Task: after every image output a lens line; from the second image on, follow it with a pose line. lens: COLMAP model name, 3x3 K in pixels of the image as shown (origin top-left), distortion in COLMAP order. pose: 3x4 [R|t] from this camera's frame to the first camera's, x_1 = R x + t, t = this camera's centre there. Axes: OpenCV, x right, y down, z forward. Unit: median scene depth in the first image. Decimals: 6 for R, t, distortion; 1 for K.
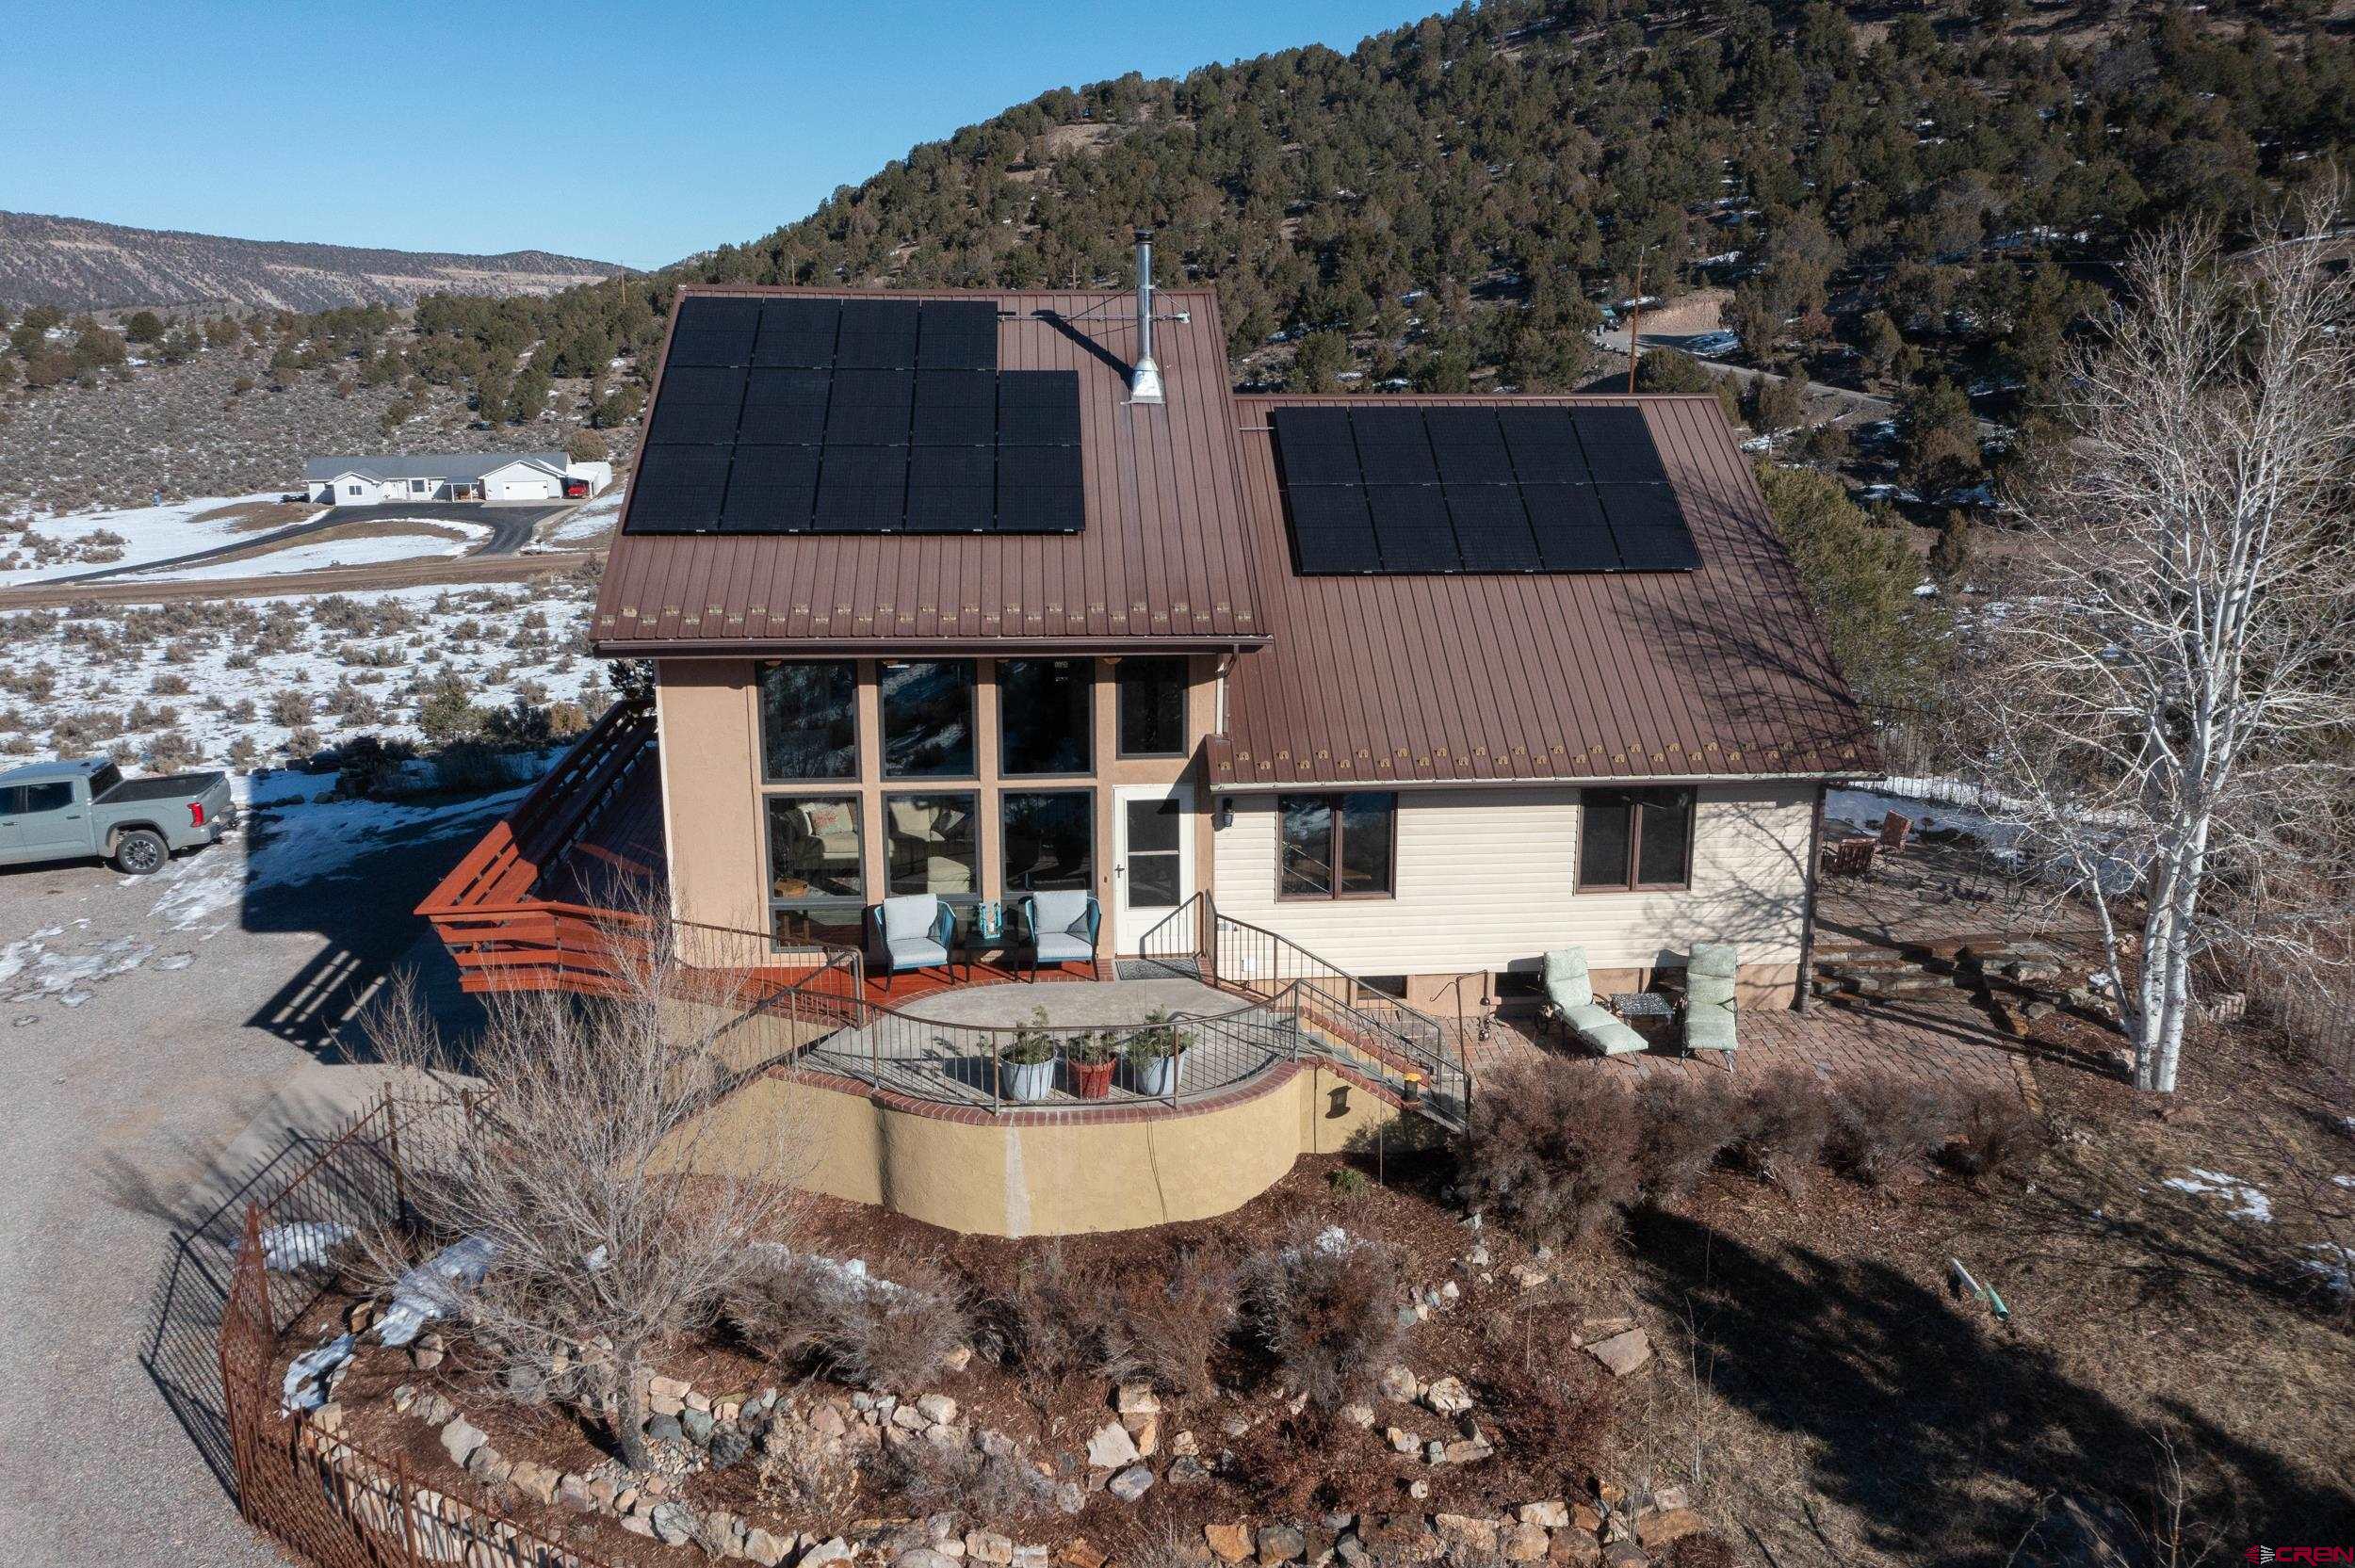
lens RADIAL K [[1873.5, 0, 1179.2], [0, 1873.5, 779.2], [0, 0, 1]] dist [-0.008489, -0.002918]
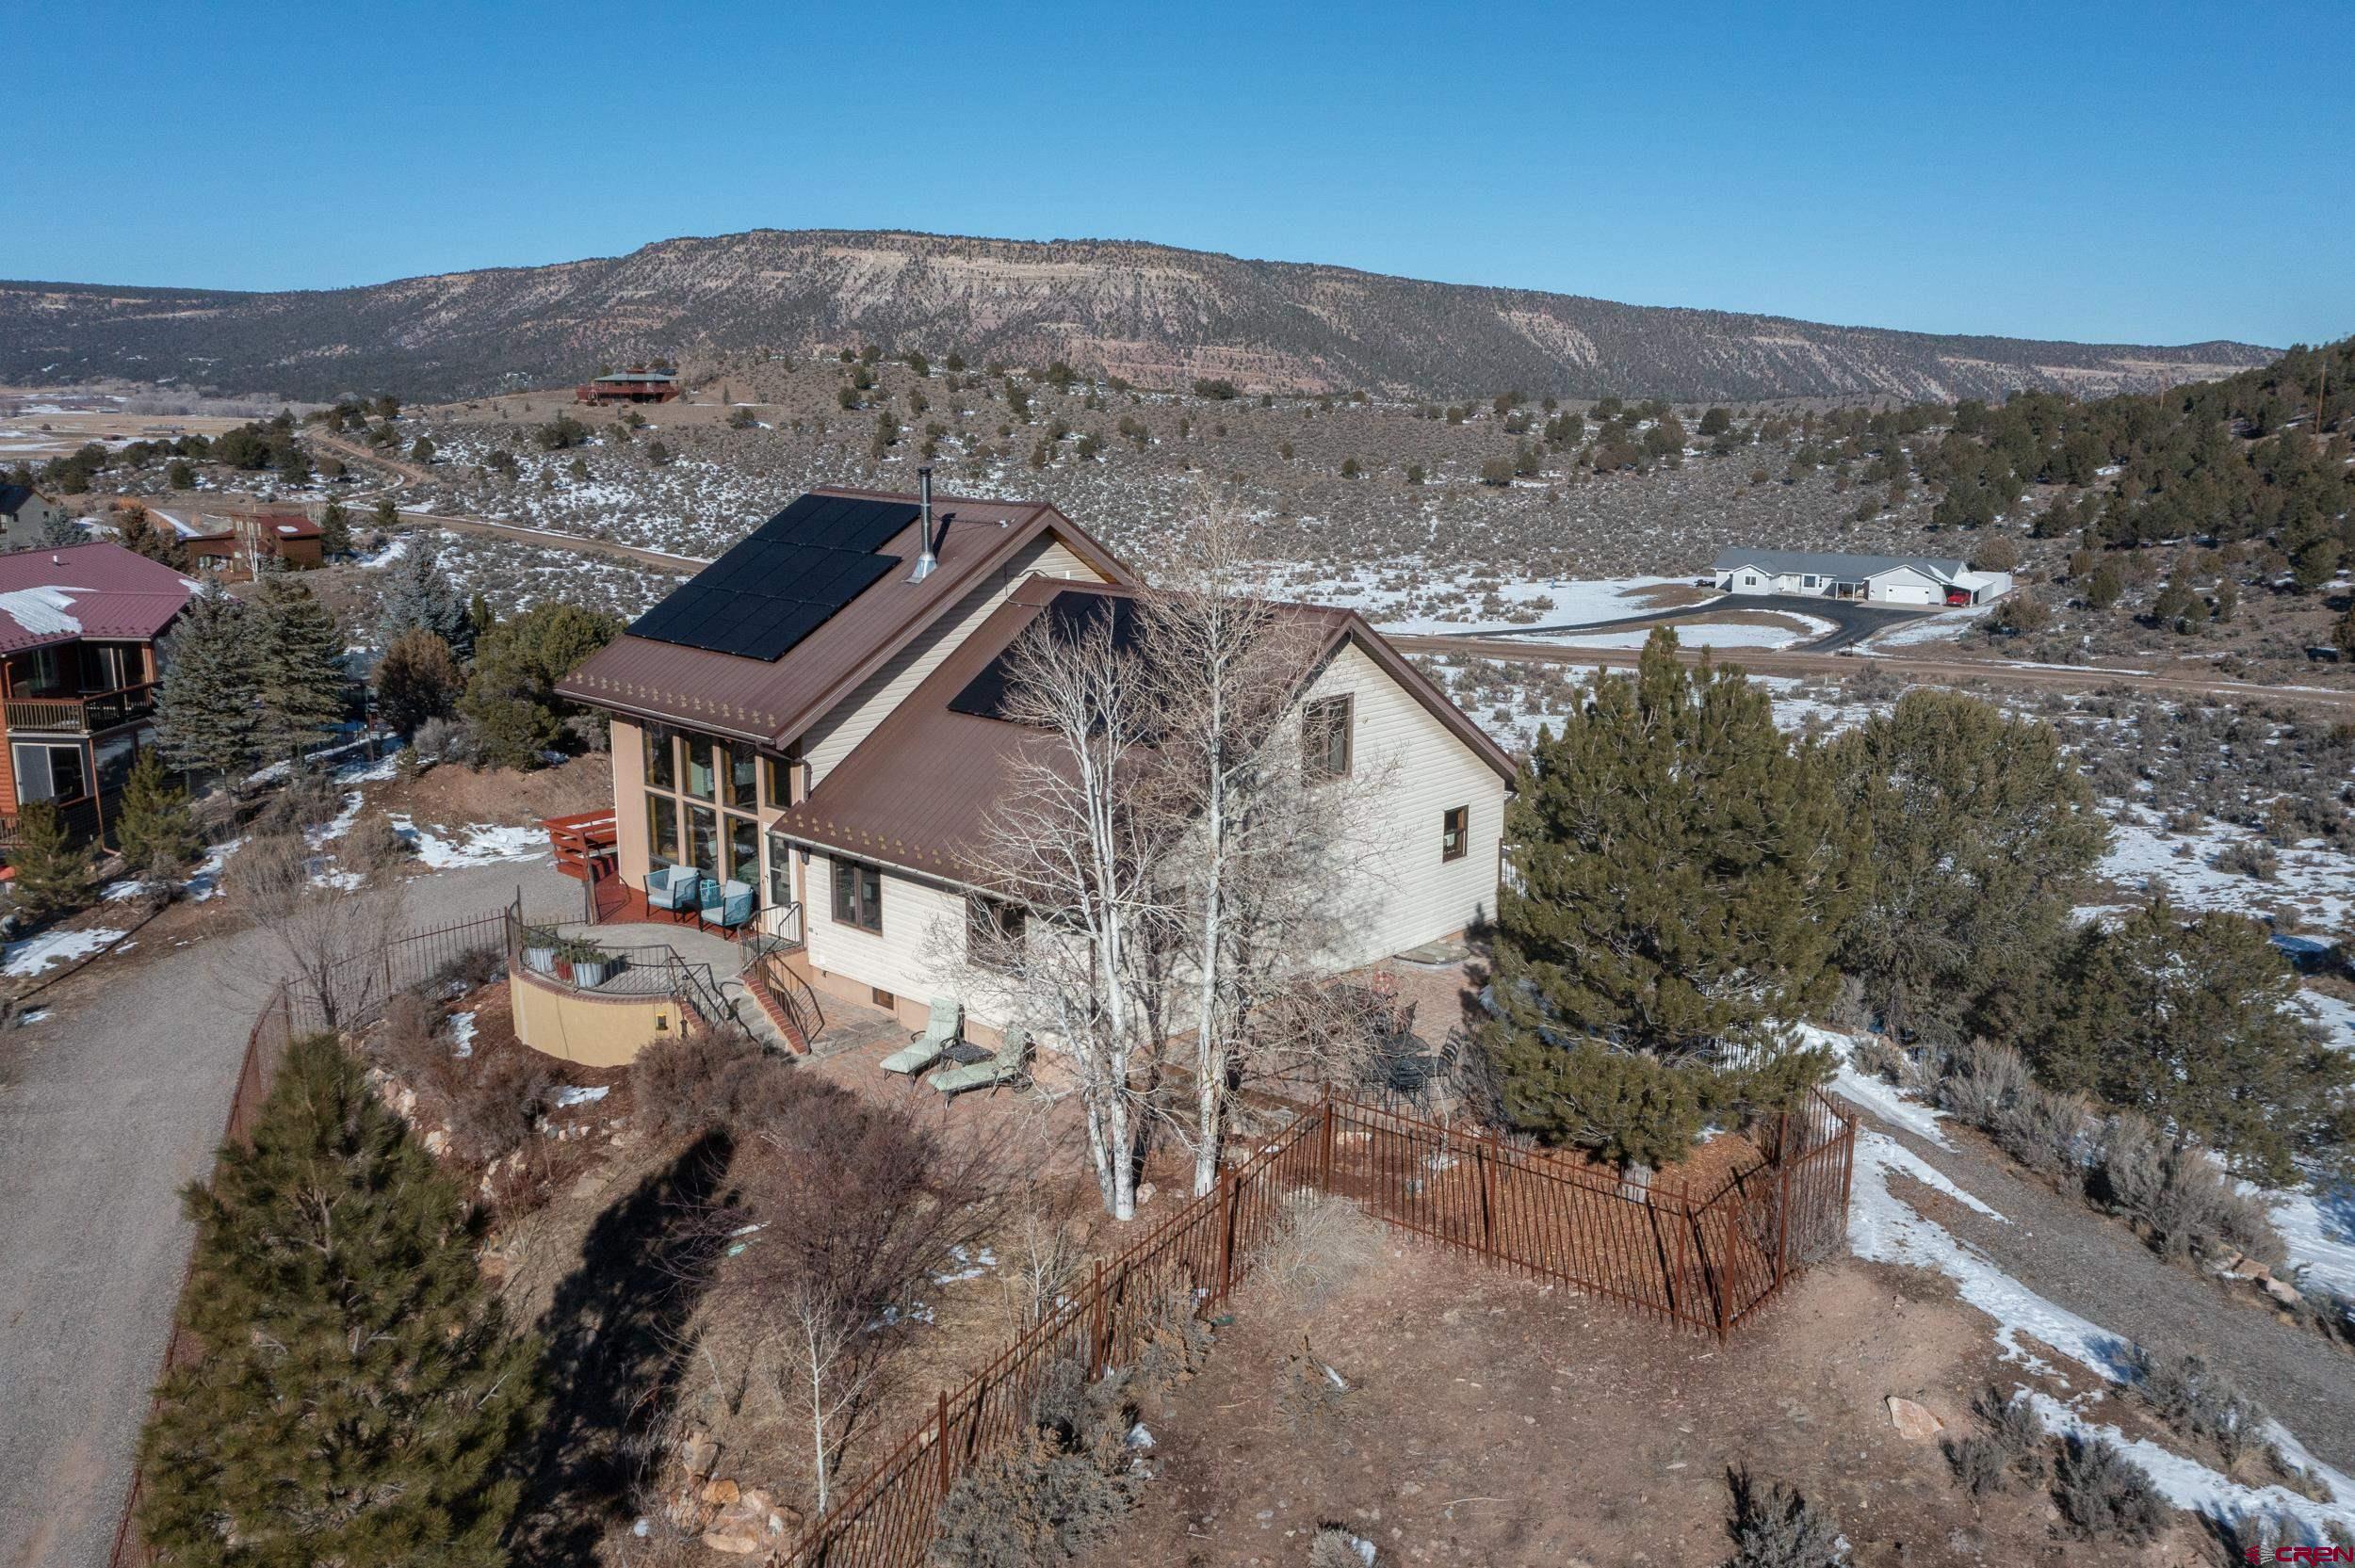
lens RADIAL K [[1873.5, 0, 1174.4], [0, 1873.5, 789.4], [0, 0, 1]] dist [-0.008489, -0.002918]
pose [[0.672077, 0.159349, -0.723132, 0.140502], [-0.188162, 0.981267, 0.041355, -0.016333], [0.716176, 0.108272, 0.689471, 0.016805]]
